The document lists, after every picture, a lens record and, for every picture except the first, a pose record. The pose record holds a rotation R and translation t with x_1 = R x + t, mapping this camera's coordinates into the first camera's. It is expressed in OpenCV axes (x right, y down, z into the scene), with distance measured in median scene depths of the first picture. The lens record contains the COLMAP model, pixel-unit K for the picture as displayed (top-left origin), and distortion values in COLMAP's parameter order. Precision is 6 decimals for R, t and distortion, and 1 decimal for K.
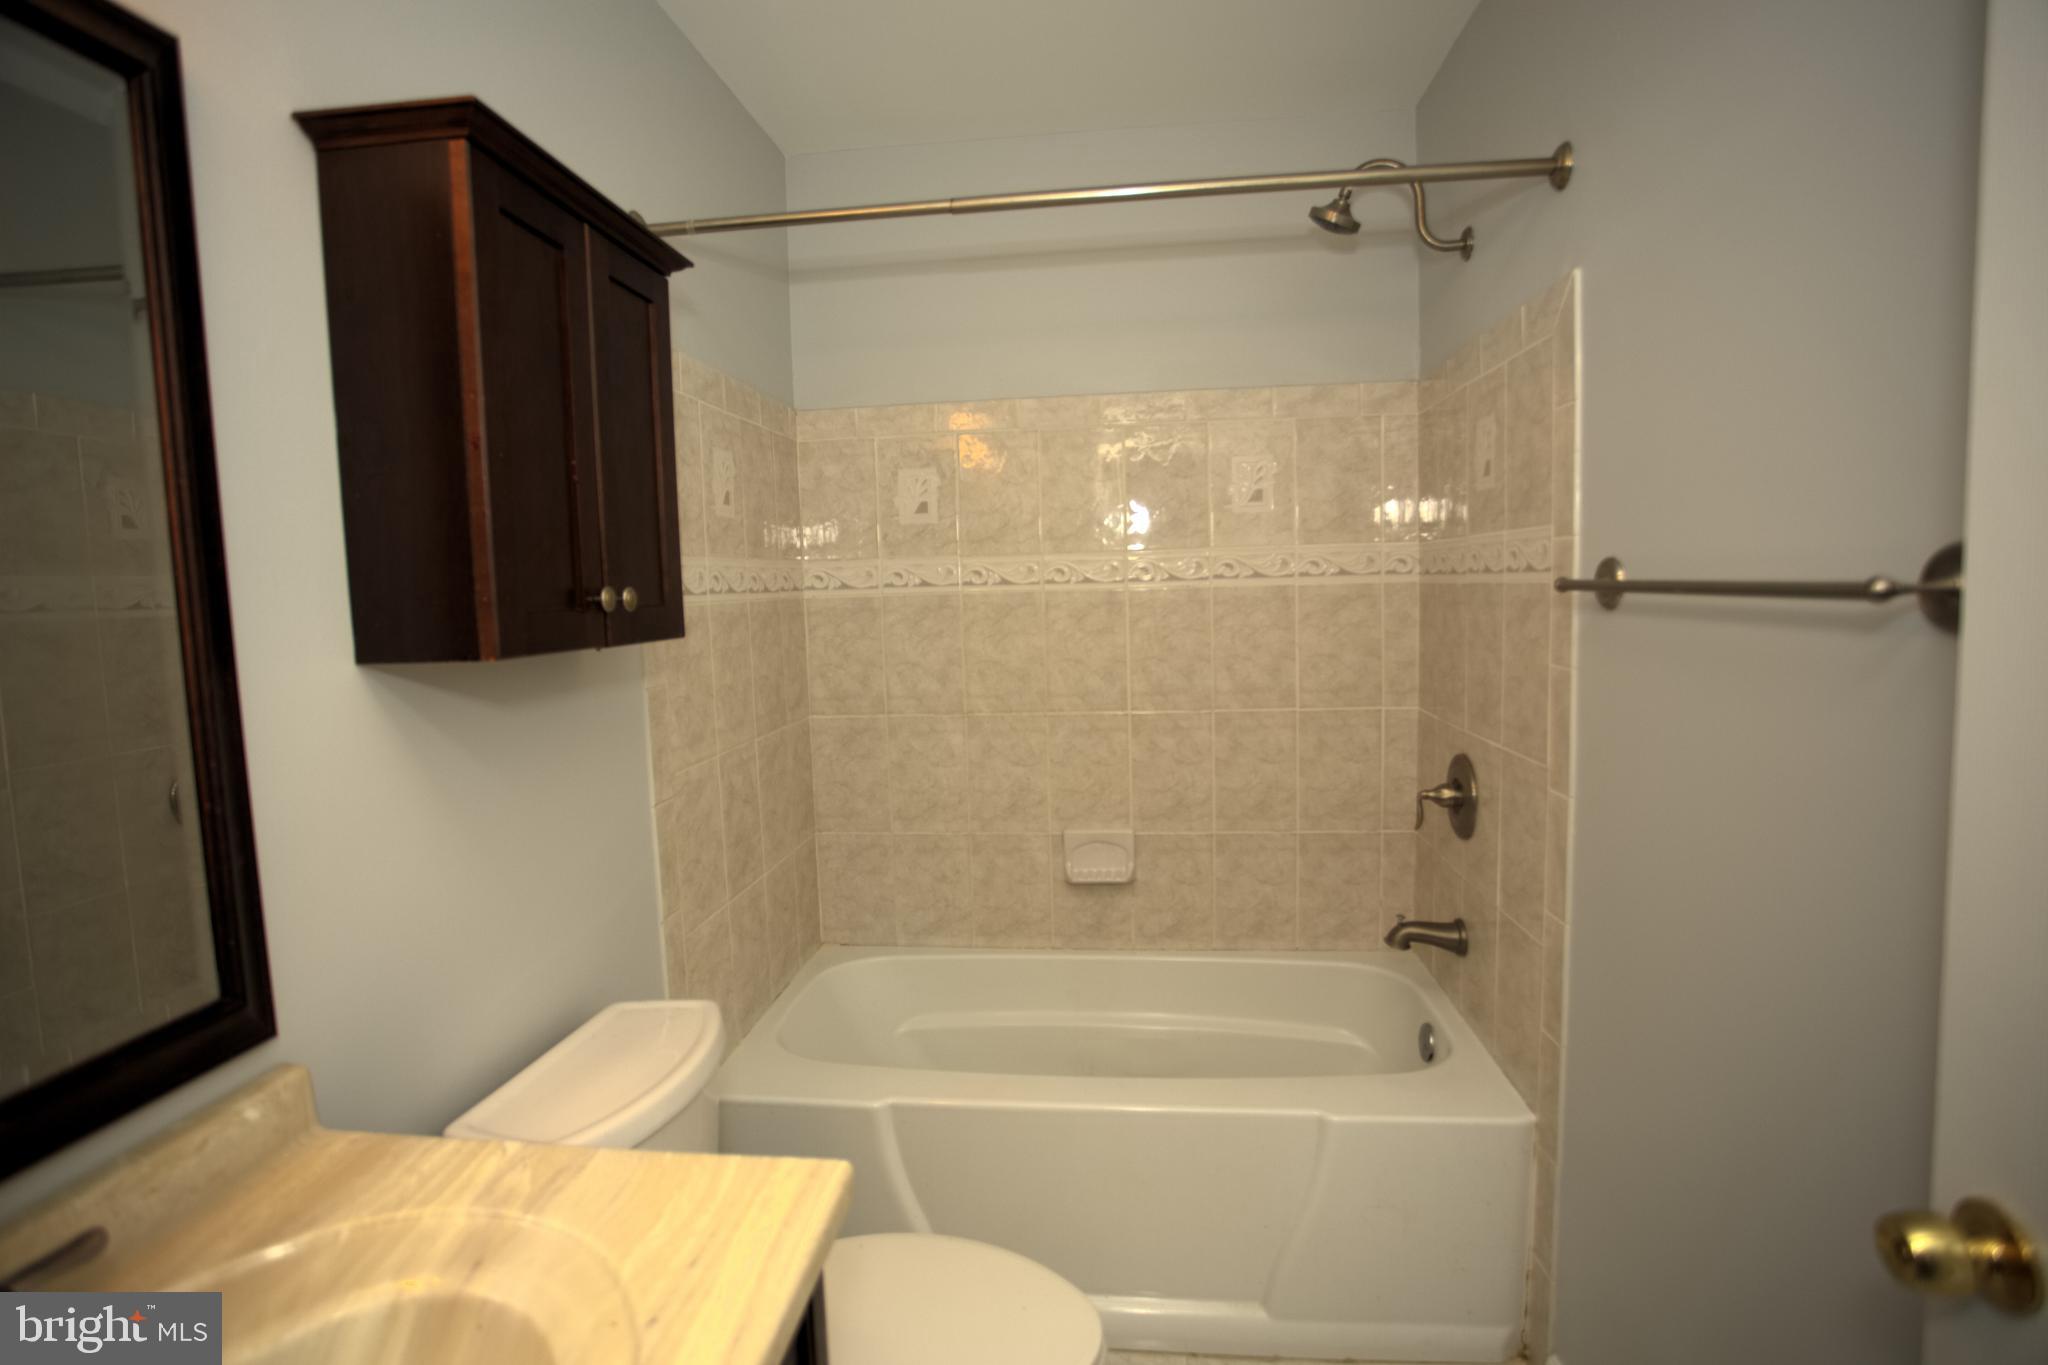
lens RADIAL K [[1006.4, 0, 1011.7], [0, 1006.4, 669.7], [0, 0, 1]] dist [-0.066344, 0.036585]
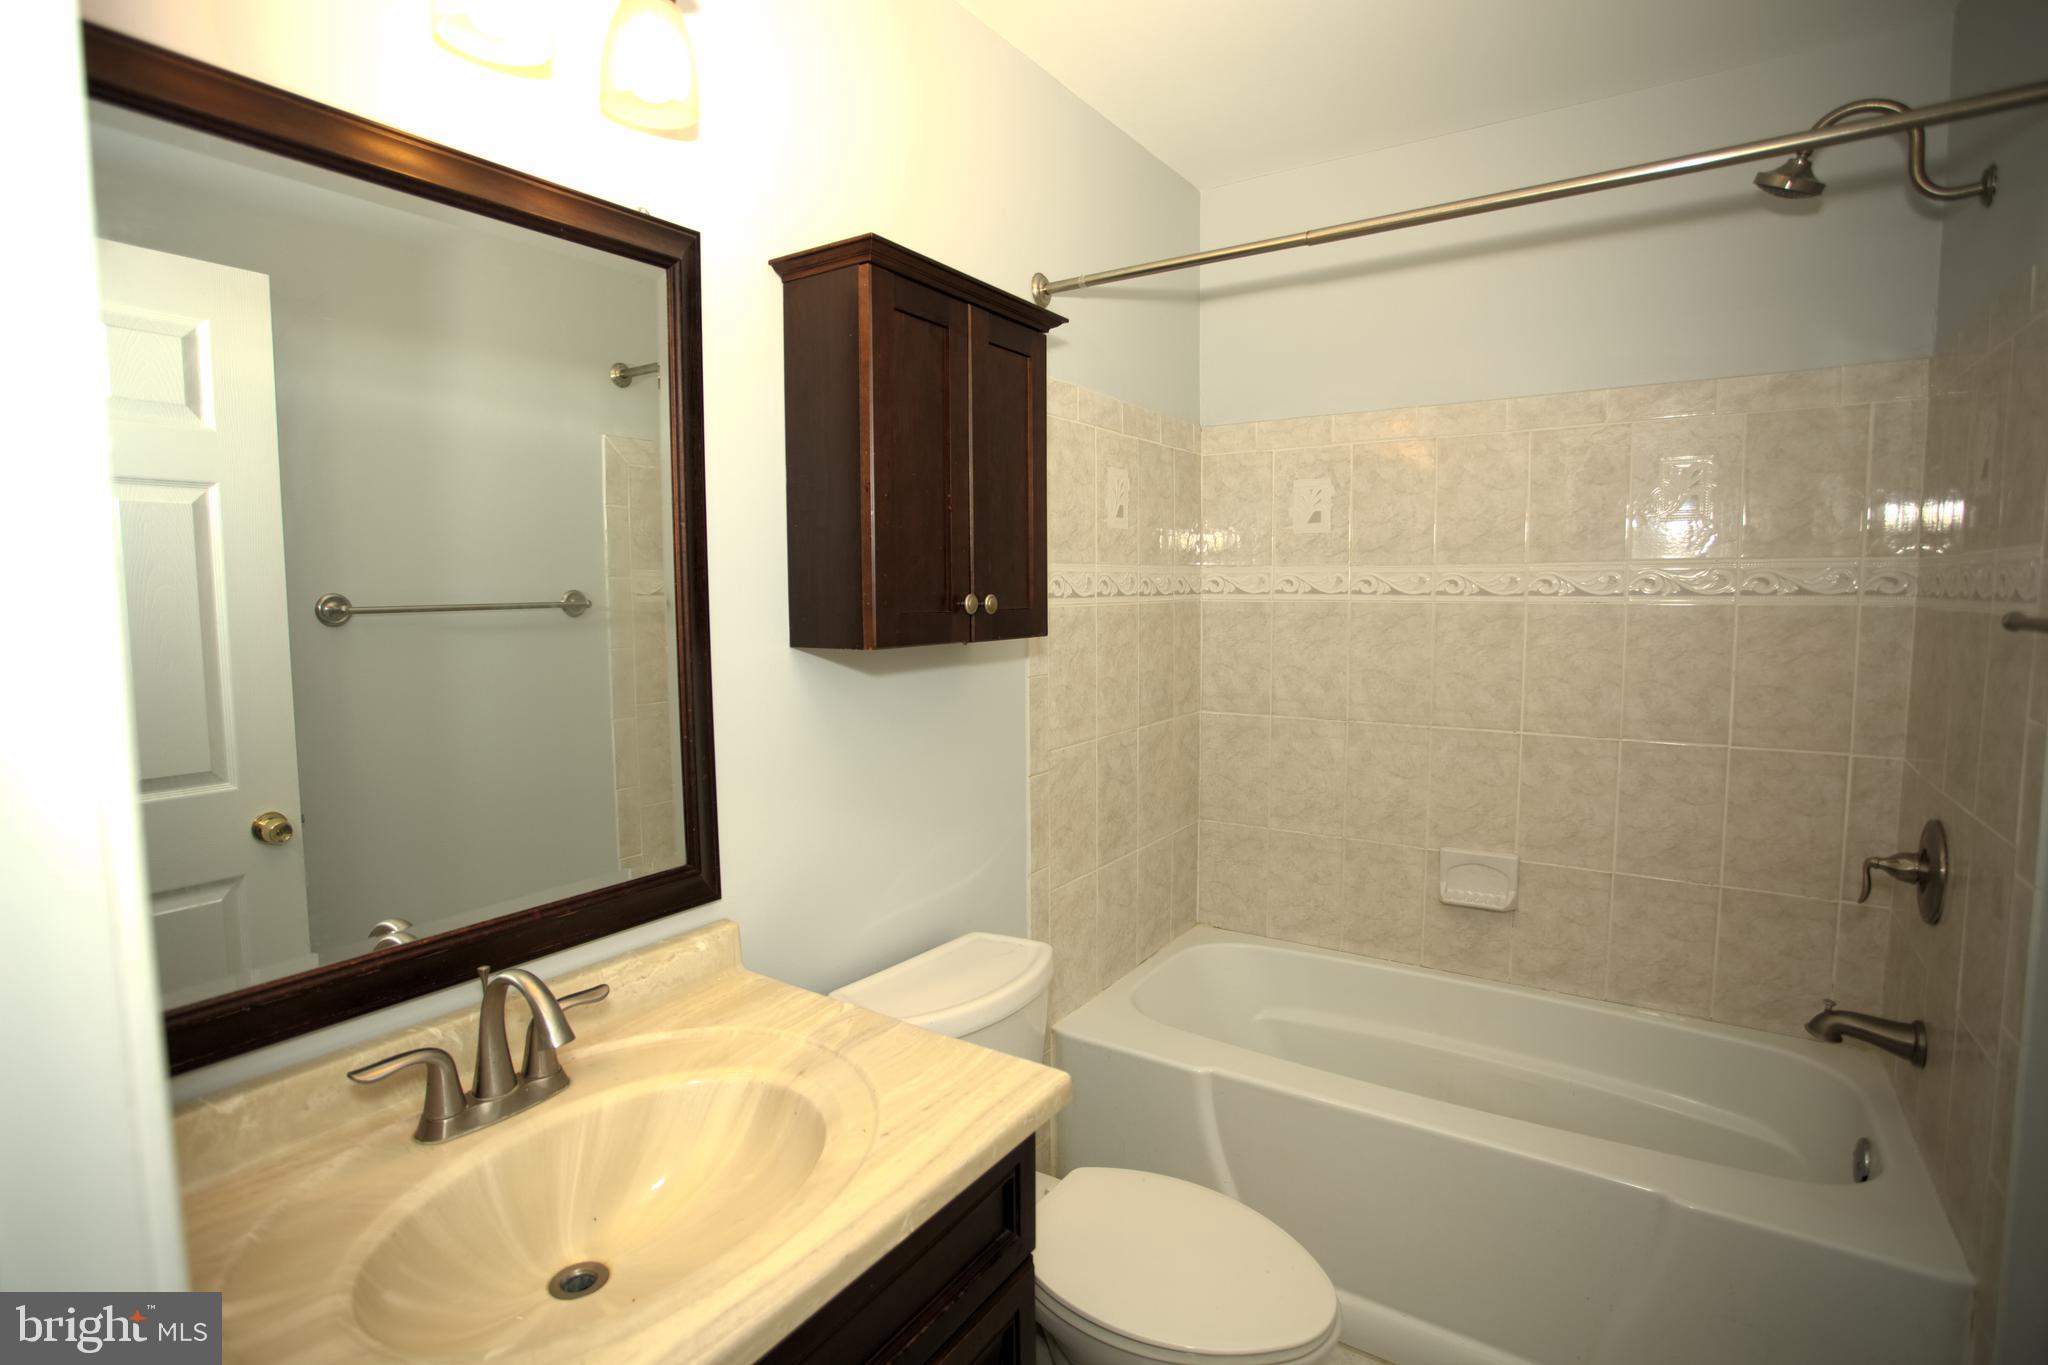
lens RADIAL K [[1006.4, 0, 1011.7], [0, 1006.4, 669.7], [0, 0, 1]] dist [-0.066344, 0.036585]
pose [[0.887017, 0.061202, -0.457662, 0.123180], [-0.057844, 0.998097, 0.021363, -0.010231], [0.458098, 0.007524, 0.888870, -0.054379]]
